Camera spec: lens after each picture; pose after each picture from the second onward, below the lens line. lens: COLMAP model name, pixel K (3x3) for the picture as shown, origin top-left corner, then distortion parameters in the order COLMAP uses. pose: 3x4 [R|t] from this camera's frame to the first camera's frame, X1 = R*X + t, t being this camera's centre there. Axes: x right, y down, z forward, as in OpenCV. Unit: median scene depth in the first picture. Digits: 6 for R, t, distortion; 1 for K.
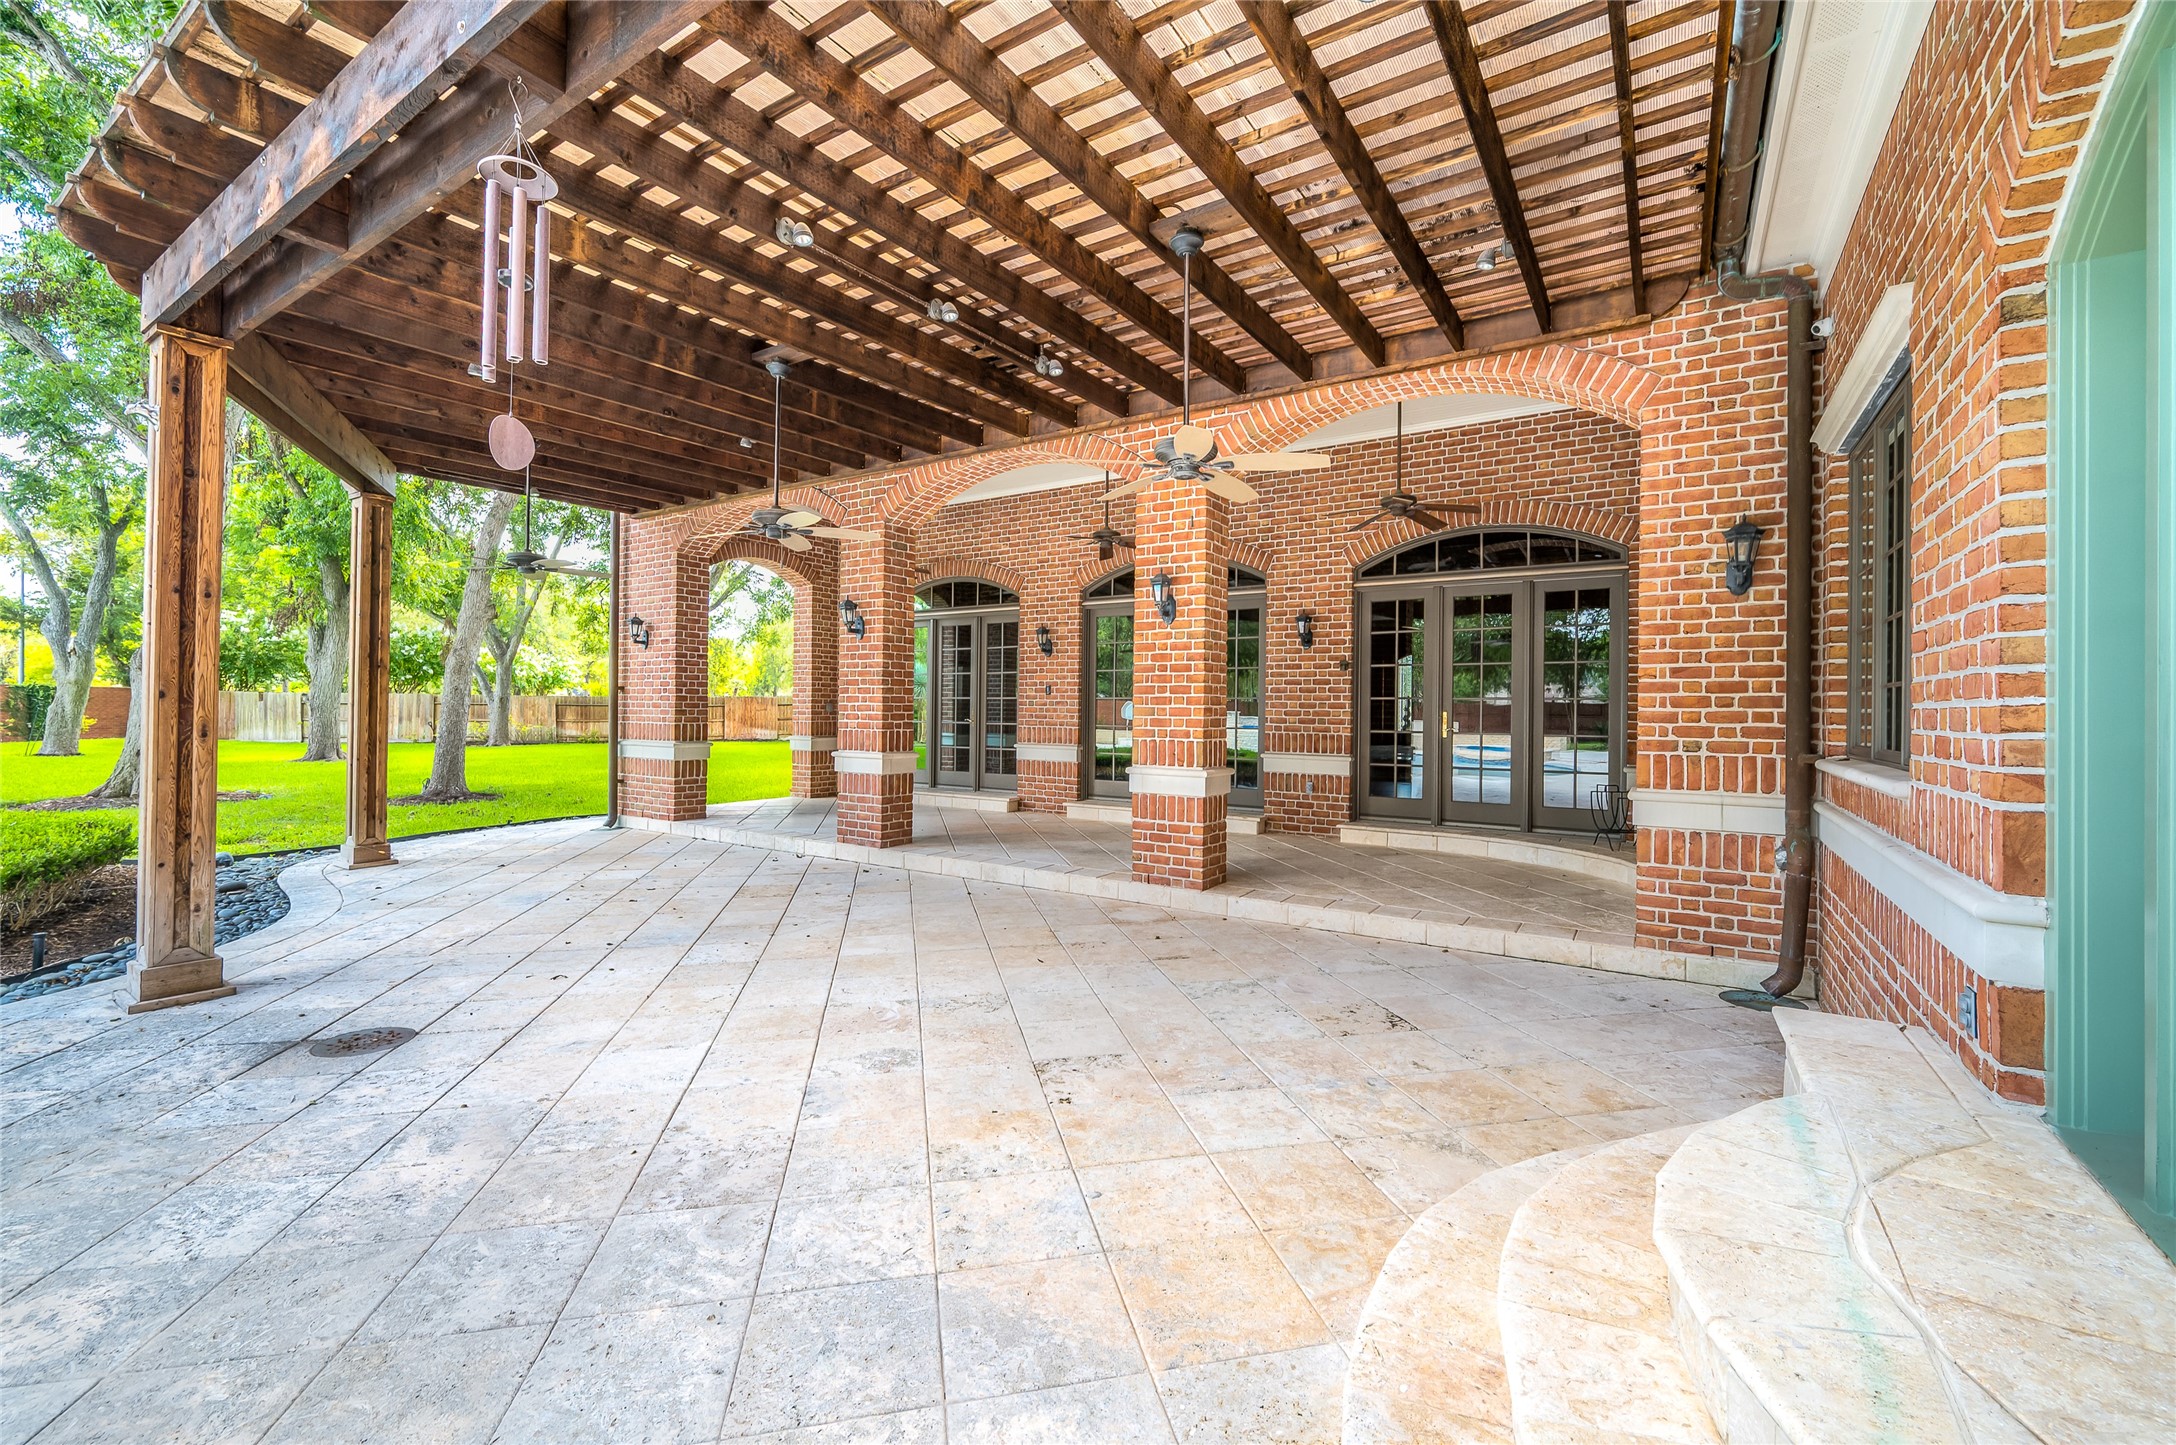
lens RADIAL K [[856.0, 0, 1110.8], [0, 856.0, 718.2], [0, 0, 1]] dist [-0.012363, -0.000255]
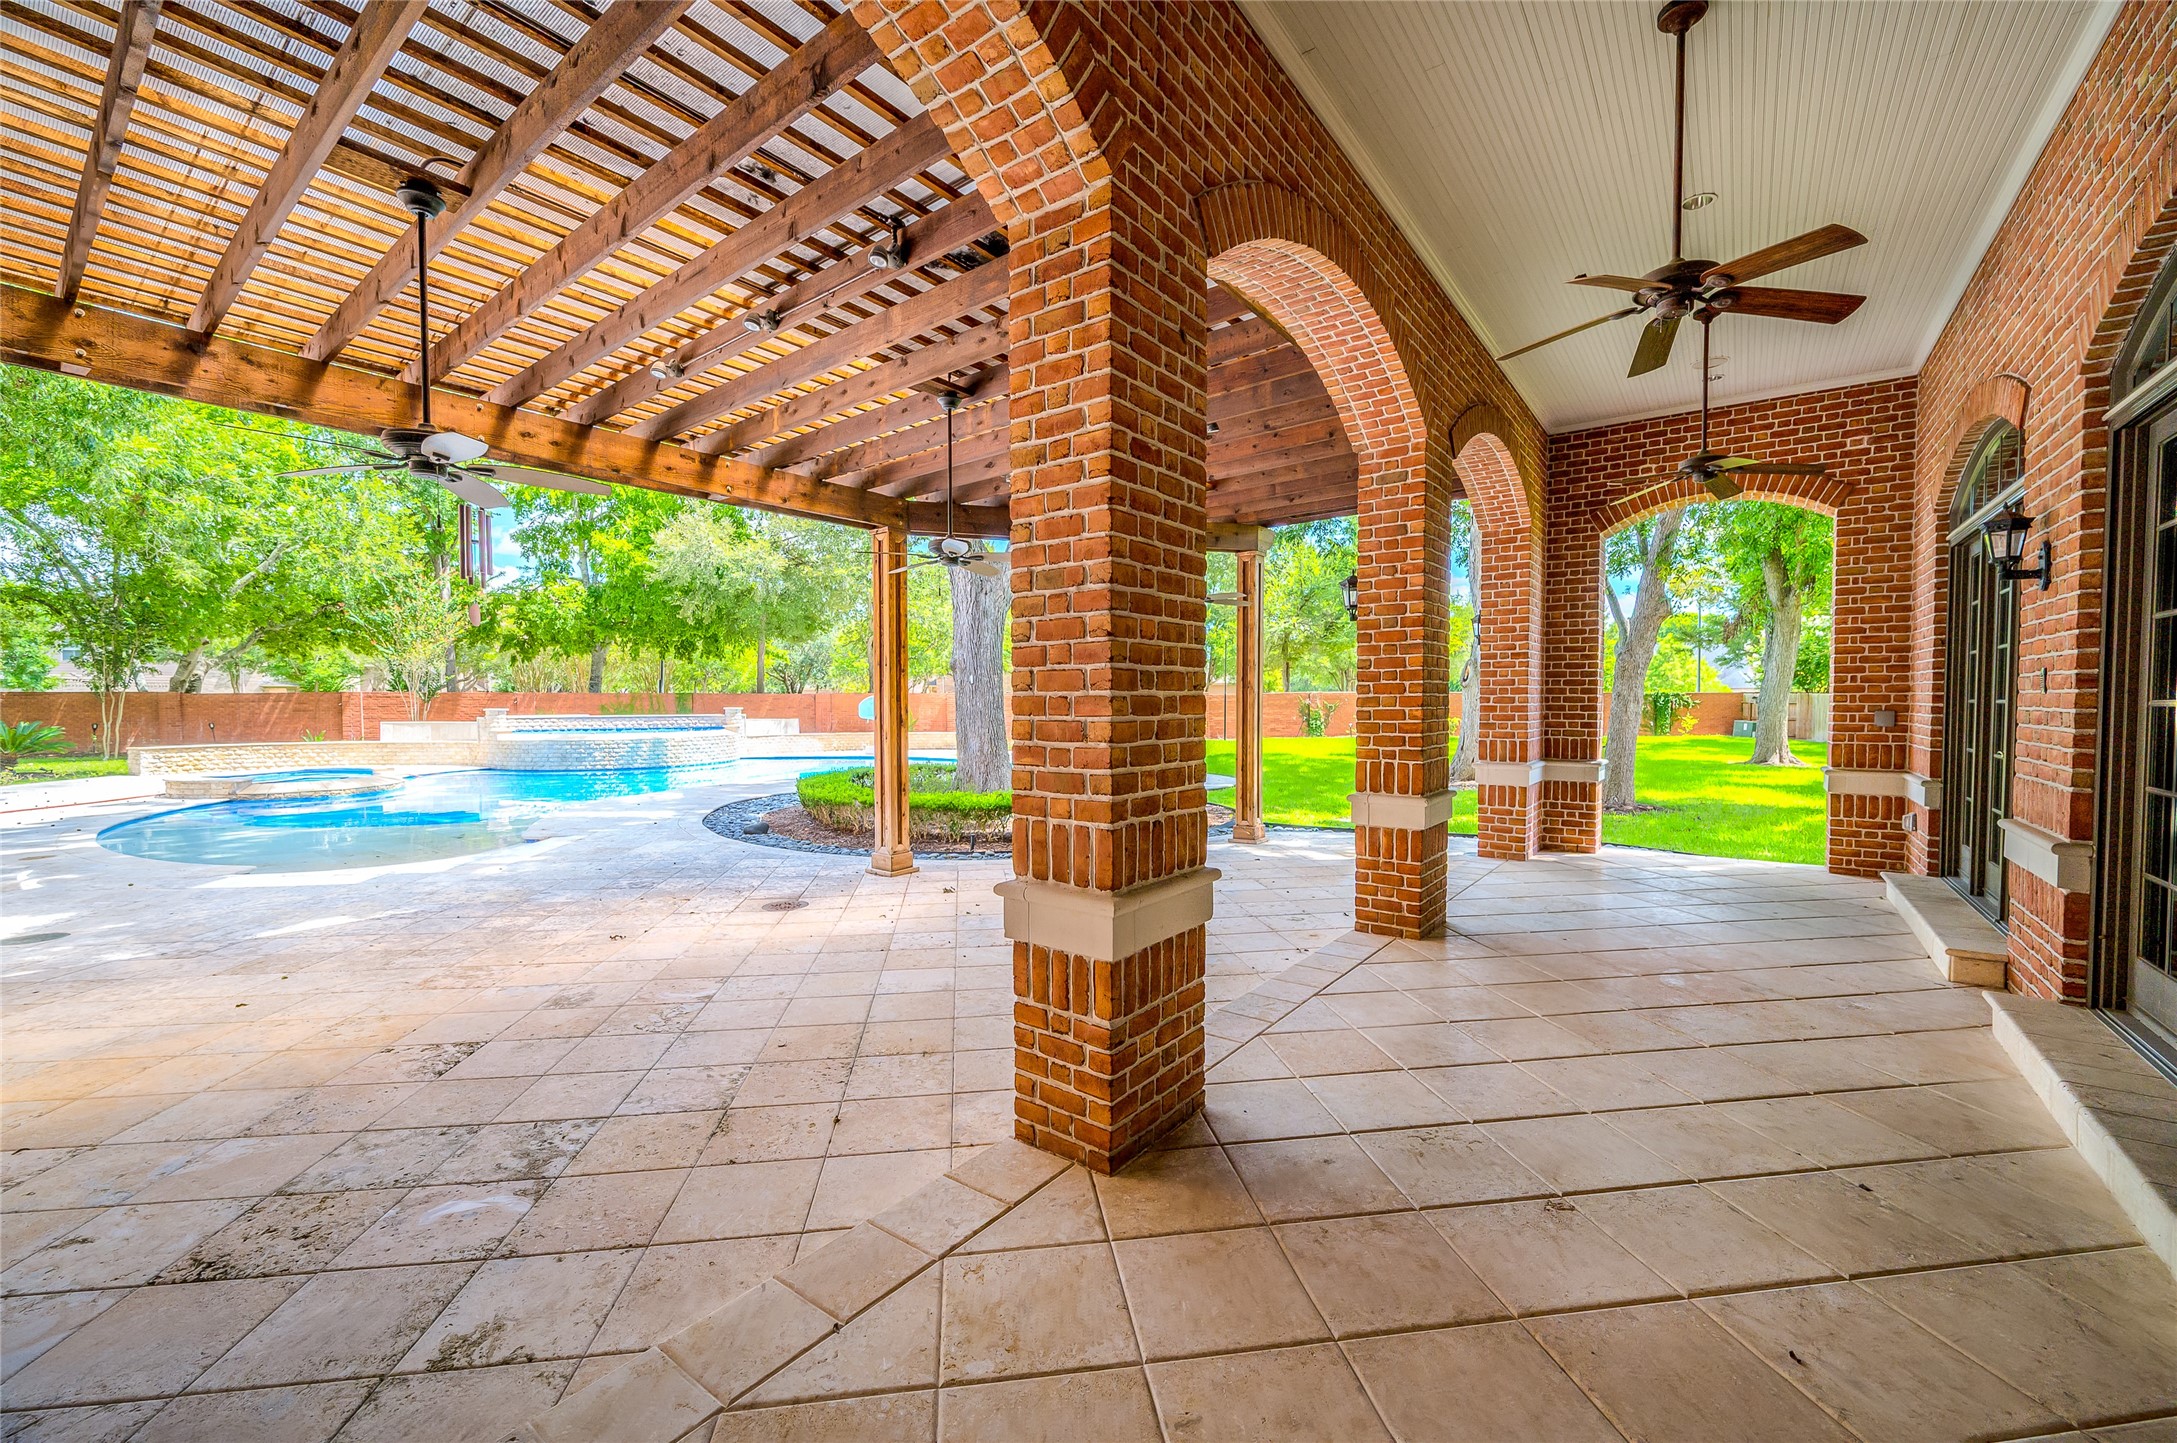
lens RADIAL K [[856.4, 0, 1100.6], [0, 856.4, 722.0], [0, 0, 1]] dist [-0.012363, -0.000255]
pose [[-0.077103, 0.004225, -0.997014, 0.793141], [0.003437, 0.999986, 0.003972, -0.033412], [0.997017, -0.003121, -0.077116, 1.518309]]
